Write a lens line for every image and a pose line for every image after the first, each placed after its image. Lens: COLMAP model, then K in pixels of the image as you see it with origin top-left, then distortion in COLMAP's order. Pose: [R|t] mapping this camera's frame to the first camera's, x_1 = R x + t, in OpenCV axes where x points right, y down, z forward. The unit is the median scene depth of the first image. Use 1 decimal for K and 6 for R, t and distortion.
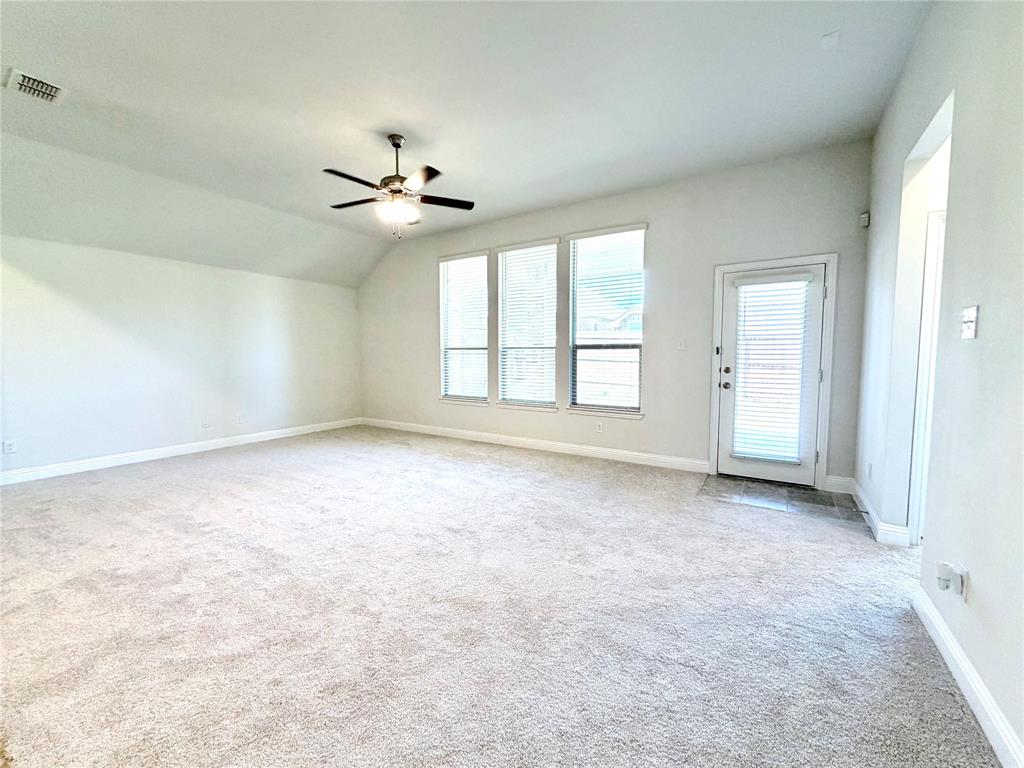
lens RADIAL K [[410.4, 0, 518.3], [0, 410.4, 390.3], [0, 0, 1]] dist [-0.000581, -0.000006]
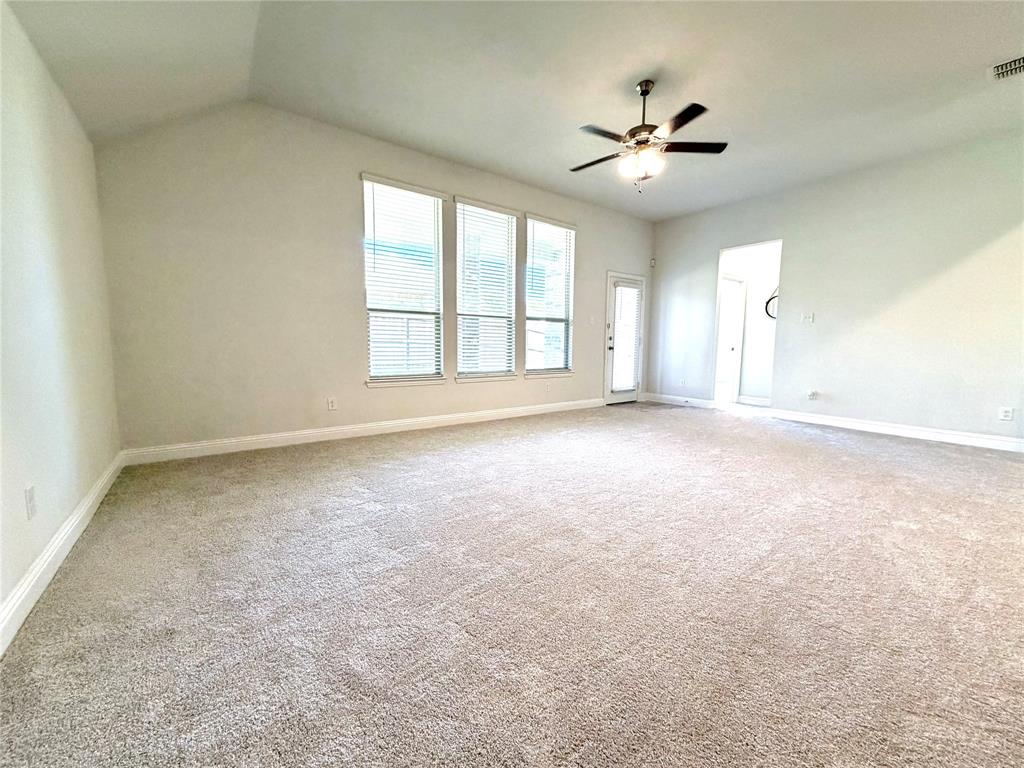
lens RADIAL K [[410.4, 0, 518.8], [0, 410.4, 380.2], [0, 0, 1]] dist [-0.000581, -0.000006]
pose [[0.360144, -0.107196, 0.926718, -0.874688], [0.042960, 0.994228, 0.098310, -0.047874], [-0.931907, 0.004406, 0.362670, 0.601083]]
